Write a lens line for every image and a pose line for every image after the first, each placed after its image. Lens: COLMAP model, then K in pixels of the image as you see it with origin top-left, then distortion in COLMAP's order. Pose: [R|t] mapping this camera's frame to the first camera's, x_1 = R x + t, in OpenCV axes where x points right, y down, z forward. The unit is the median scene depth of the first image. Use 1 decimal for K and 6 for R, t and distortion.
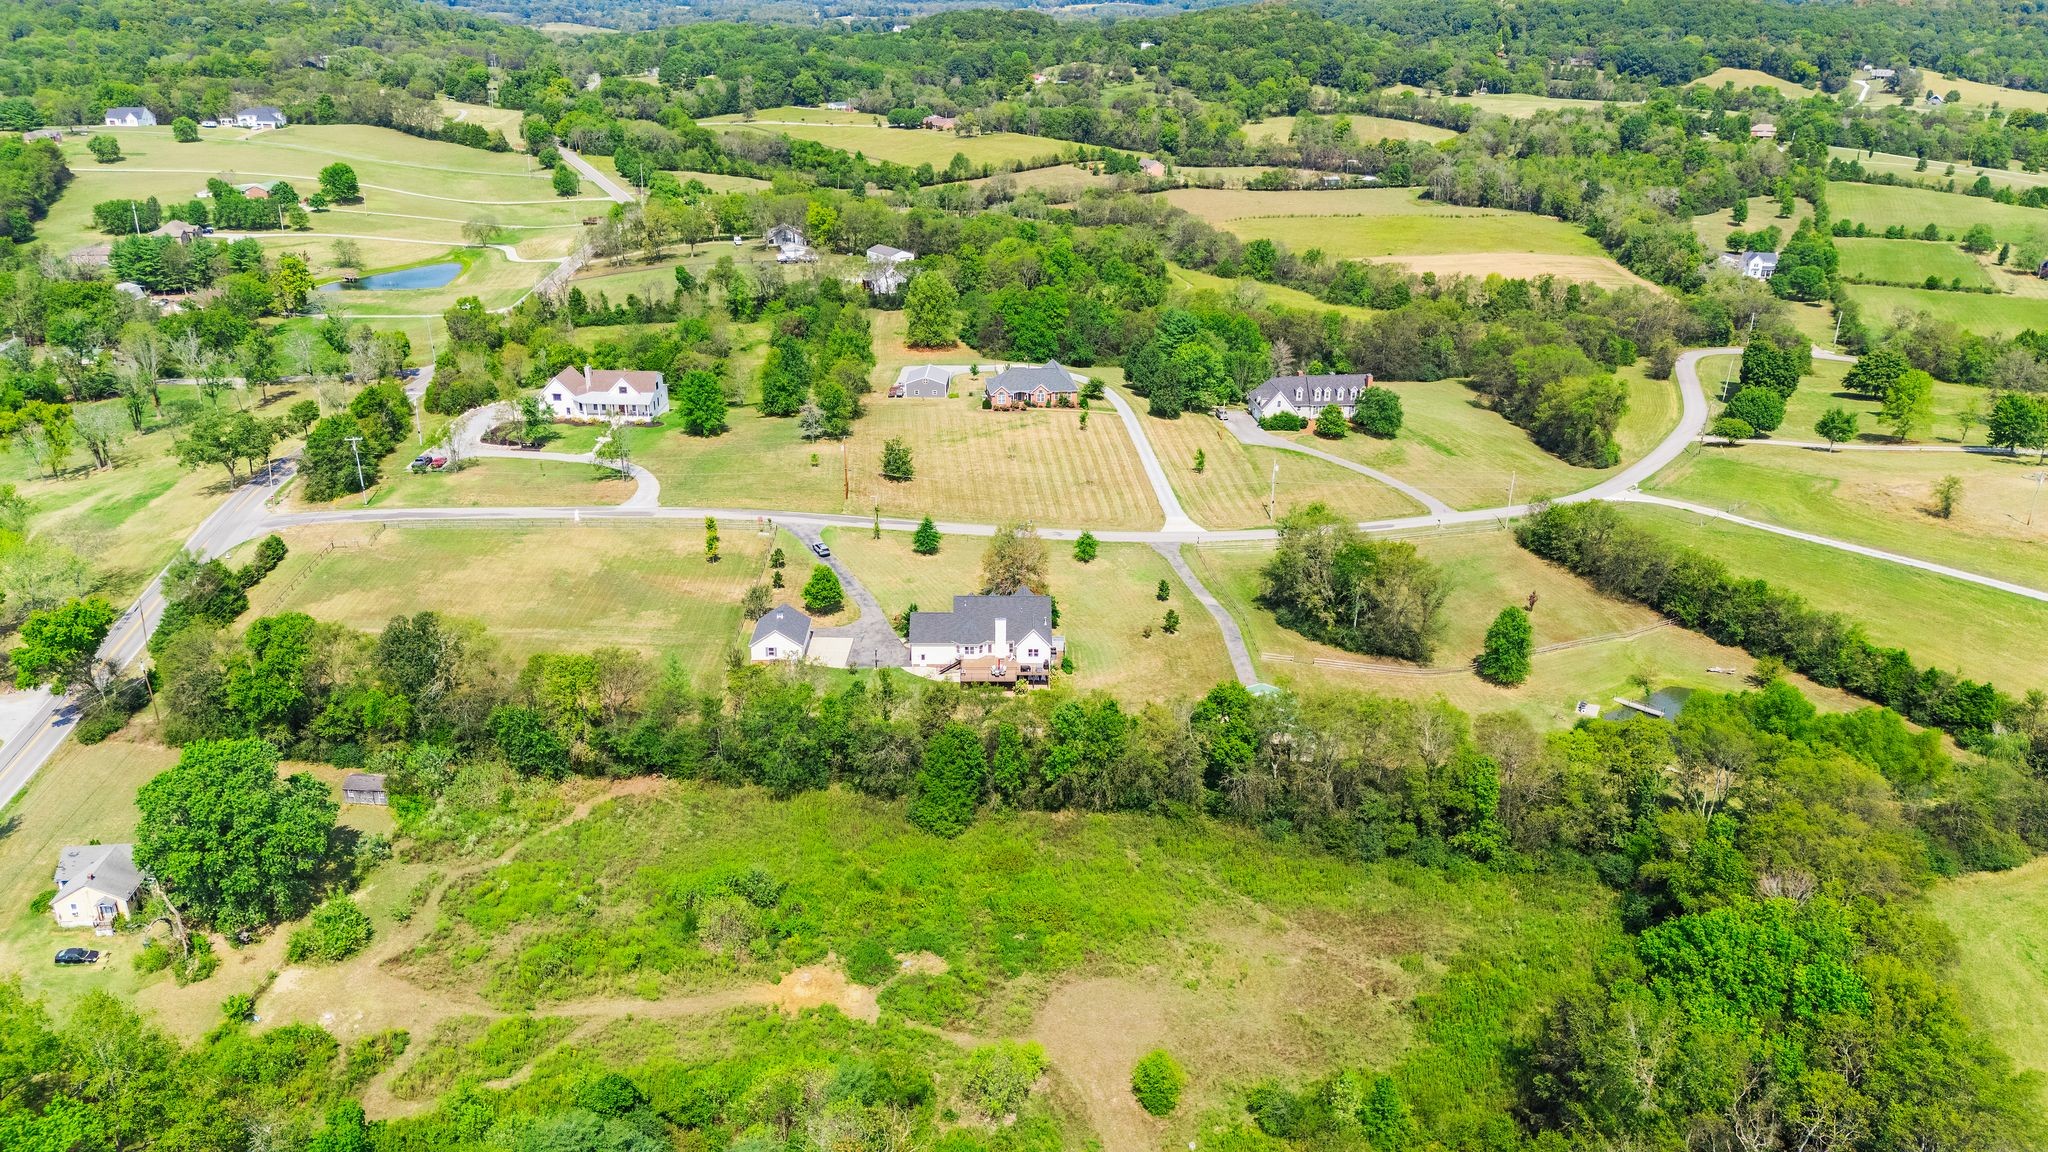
lens RADIAL K [[1532.2, 0, 1023.6], [0, 1532.2, 575.8], [0, 0, 1]] dist [0.052399, -0.009732]
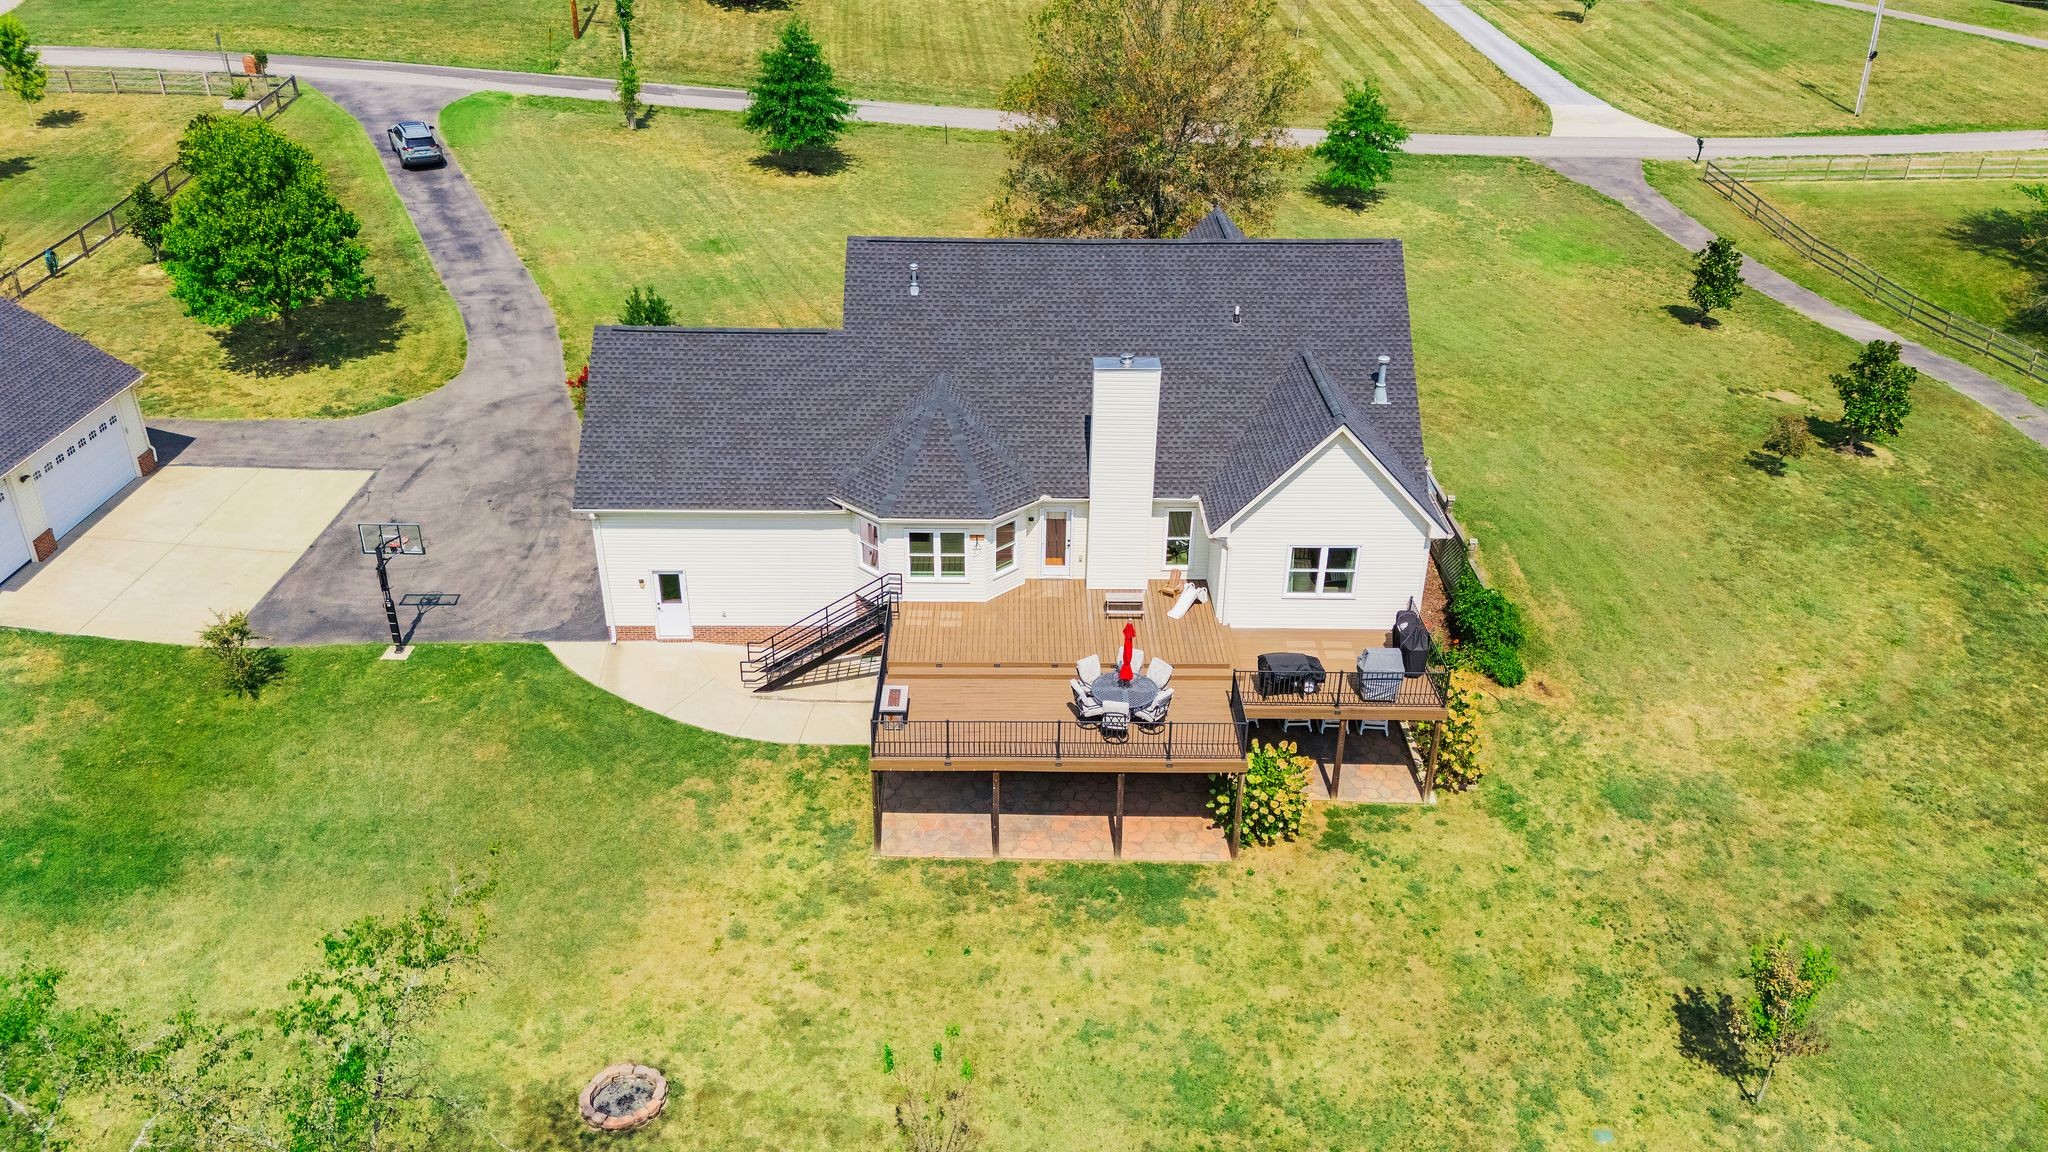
lens RADIAL K [[1532.2, 0, 1025.3], [0, 1532.2, 575.5], [0, 0, 1]] dist [0.052399, -0.009732]
pose [[0.999999, 0.001237, -0.000191, -0.025525], [-0.001207, 0.993360, 0.115040, 0.031713], [0.000332, -0.115039, 0.993361, 0.831669]]
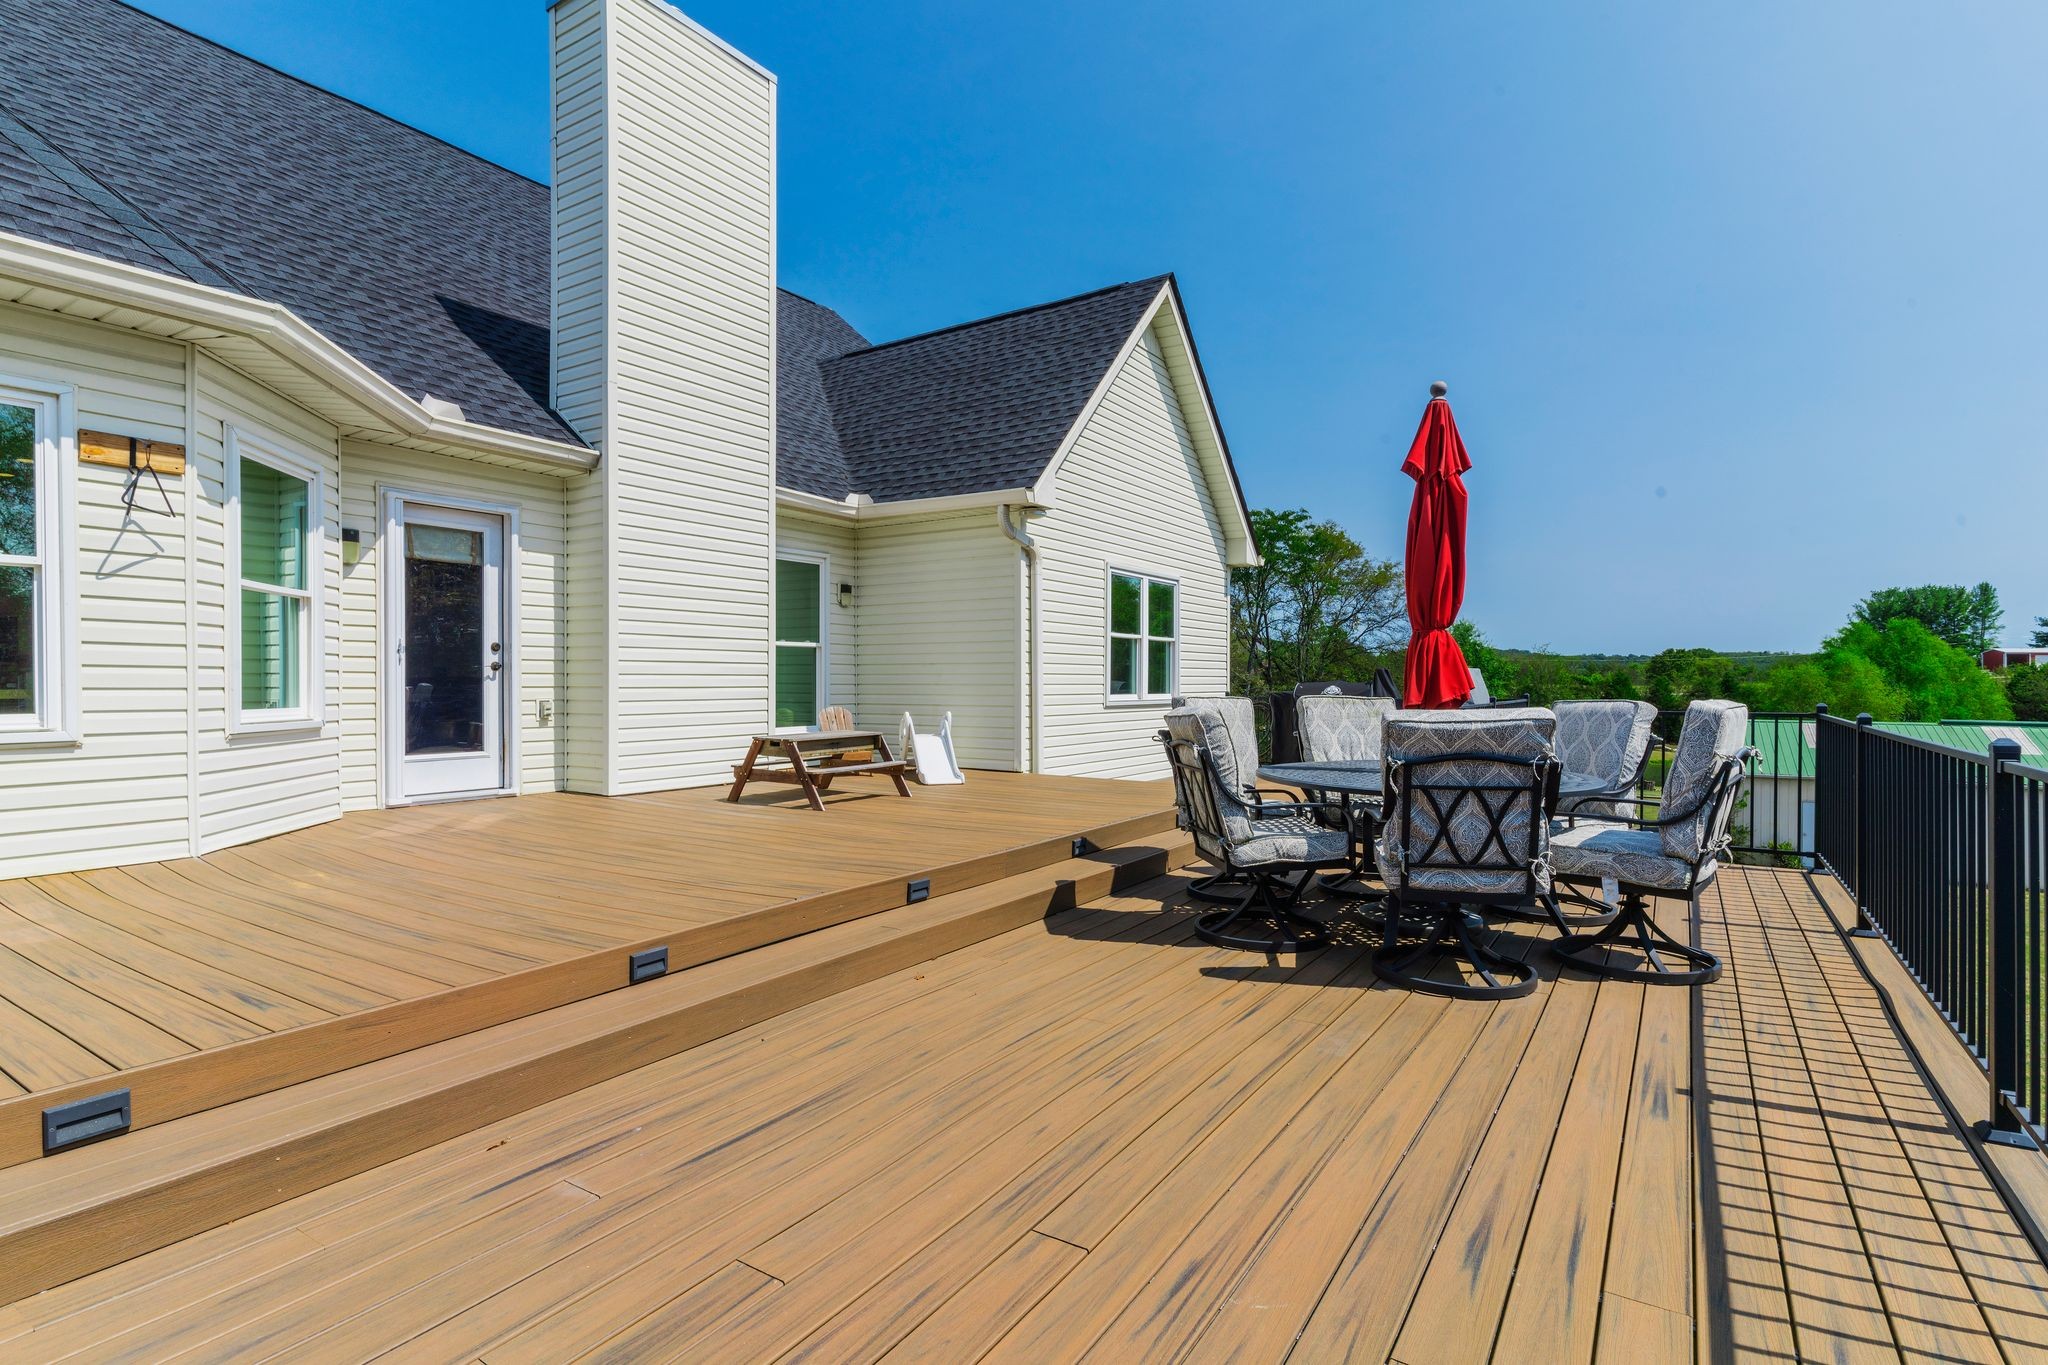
lens RADIAL K [[987.8, 0, 1021.4], [0, 987.8, 690.7], [0, 0, 1]] dist [0.013939, -0.000450]
pose [[0.551168, -0.005449, 0.834376, -0.037309], [0.321469, 0.924170, -0.206319, 0.059897], [-0.769981, 0.381942, 0.511125, 0.972945]]
